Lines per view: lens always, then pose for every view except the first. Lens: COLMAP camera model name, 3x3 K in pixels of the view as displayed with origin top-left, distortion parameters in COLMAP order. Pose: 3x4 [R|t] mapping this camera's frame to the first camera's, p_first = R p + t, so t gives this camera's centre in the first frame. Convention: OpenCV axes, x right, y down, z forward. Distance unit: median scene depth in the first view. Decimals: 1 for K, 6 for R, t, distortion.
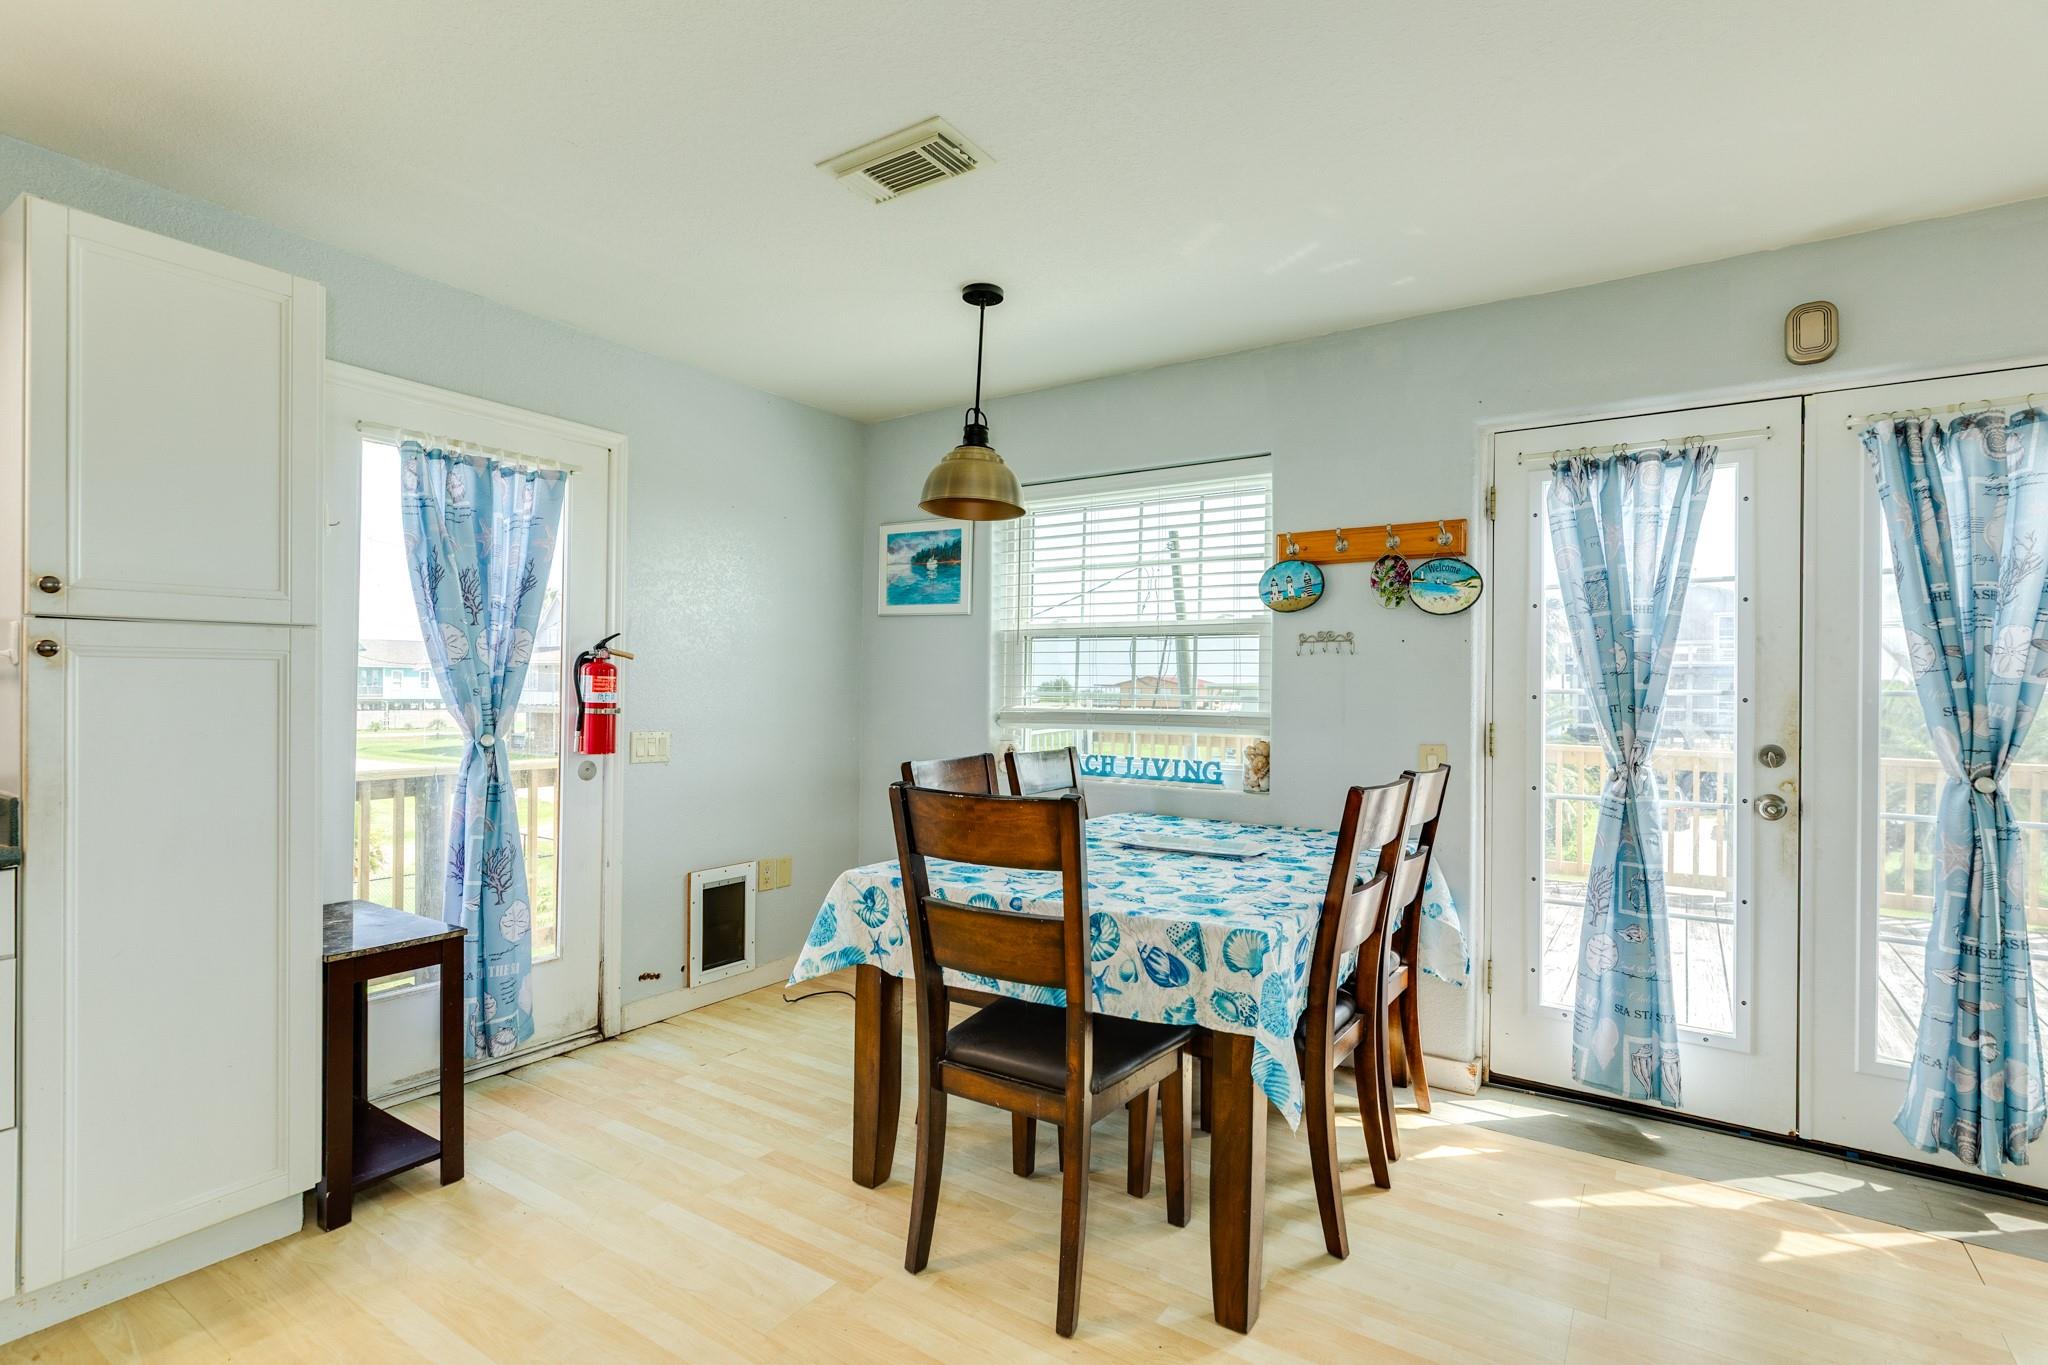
lens RADIAL K [[971.9, 0, 1021.5], [0, 971.9, 681.9], [0, 0, 1]] dist [0.000240, -0.000179]
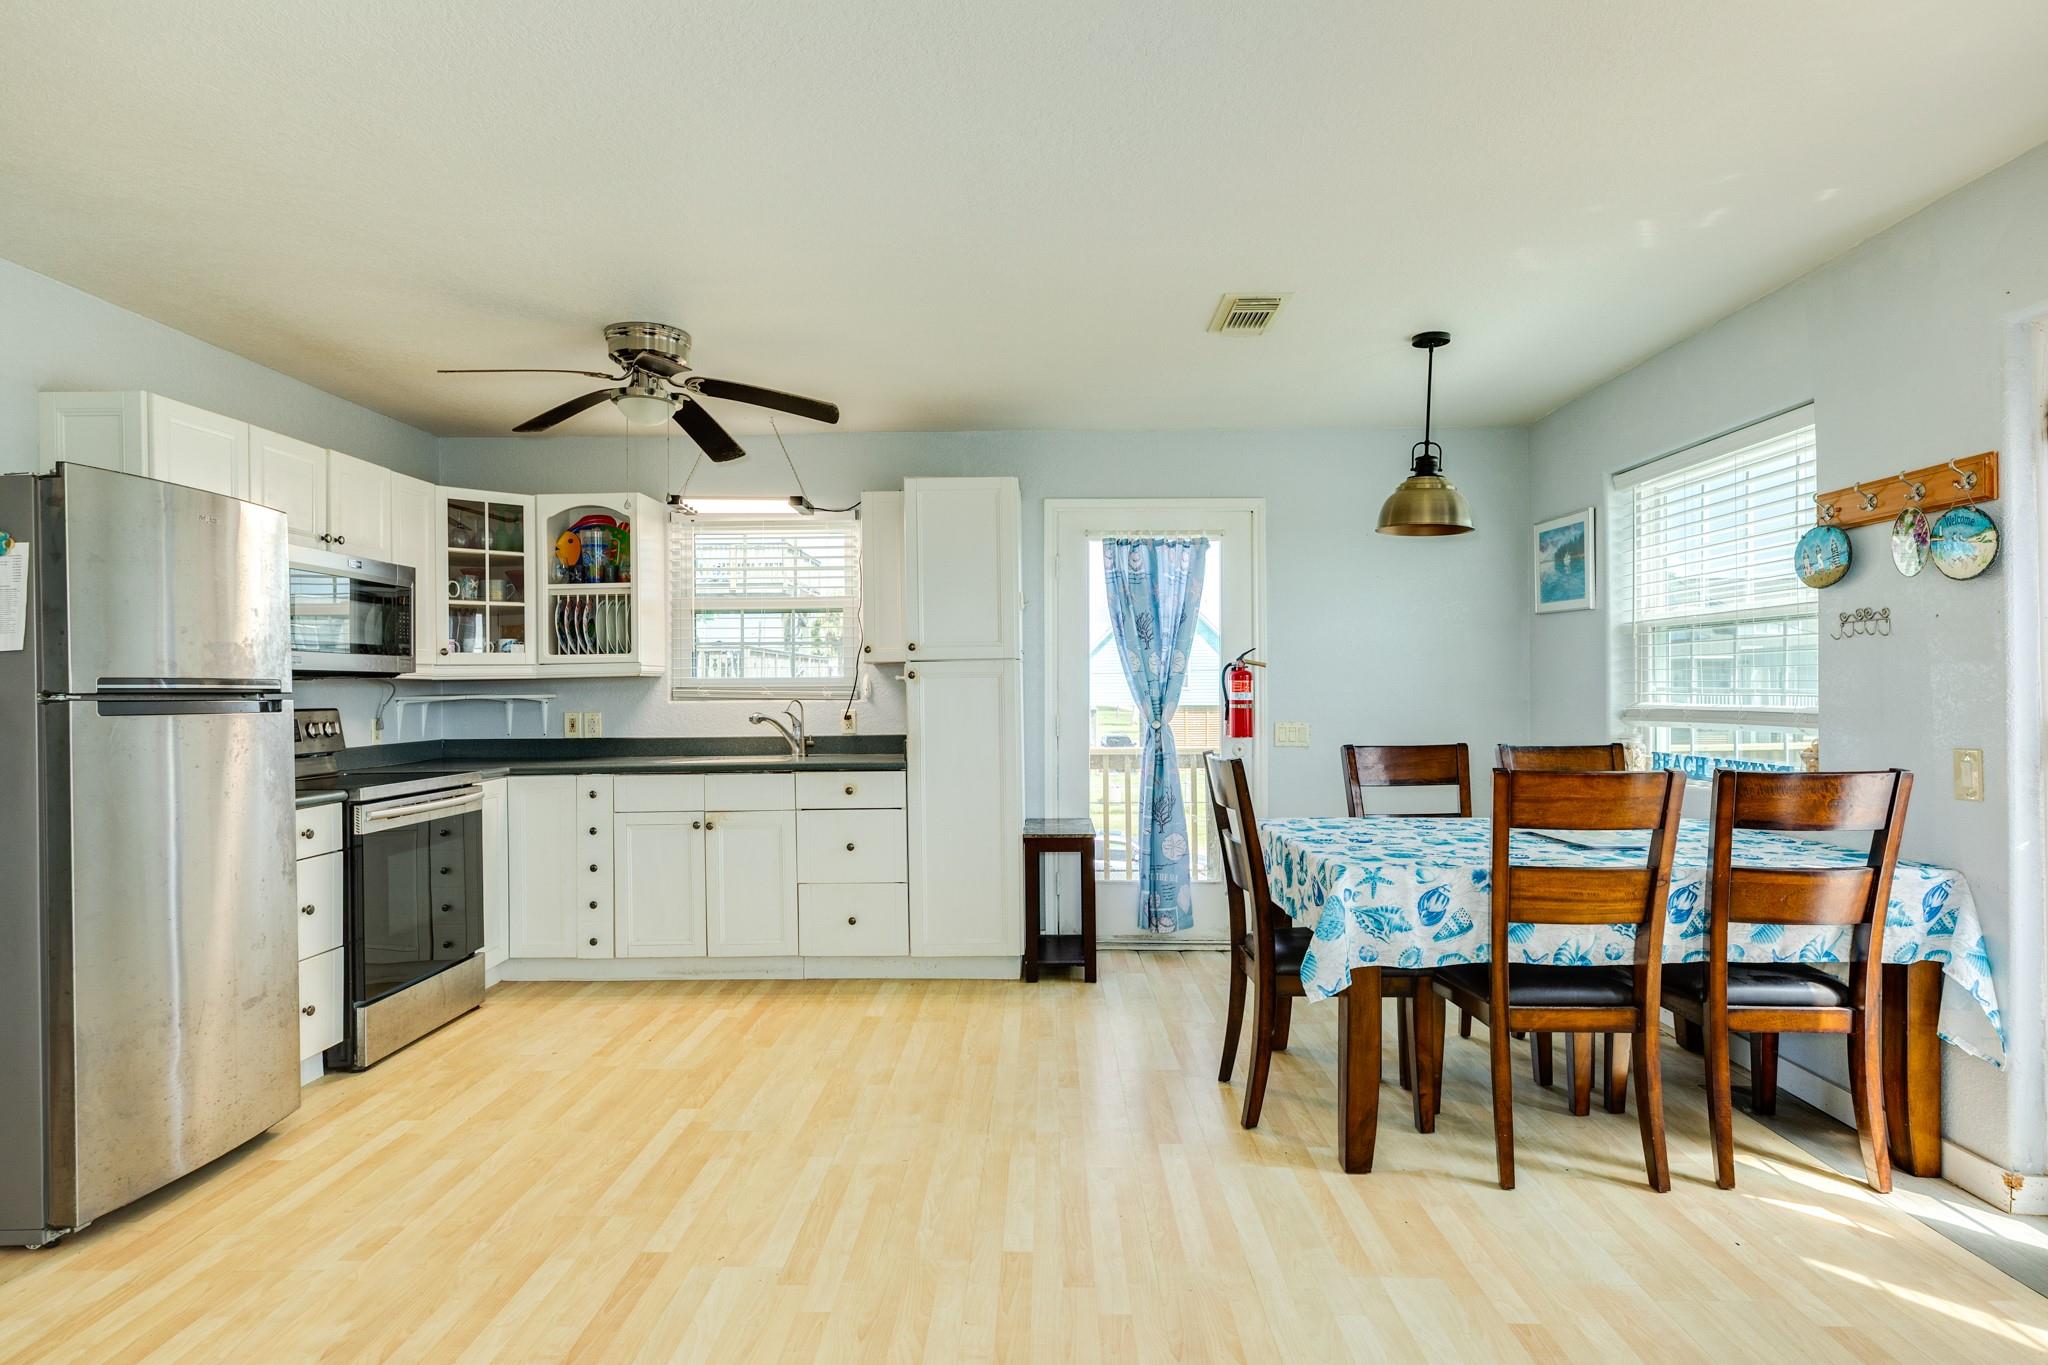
lens RADIAL K [[1116.3, 0, 1018.4], [0, 1116.3, 683.5], [0, 0, 1]] dist [0.005514, 0.000399]
pose [[0.535886, -0.017423, -0.844110, 0.867523], [0.016564, 0.999812, -0.010122, 0.010596], [0.844128, -0.008557, 0.536074, -0.123926]]
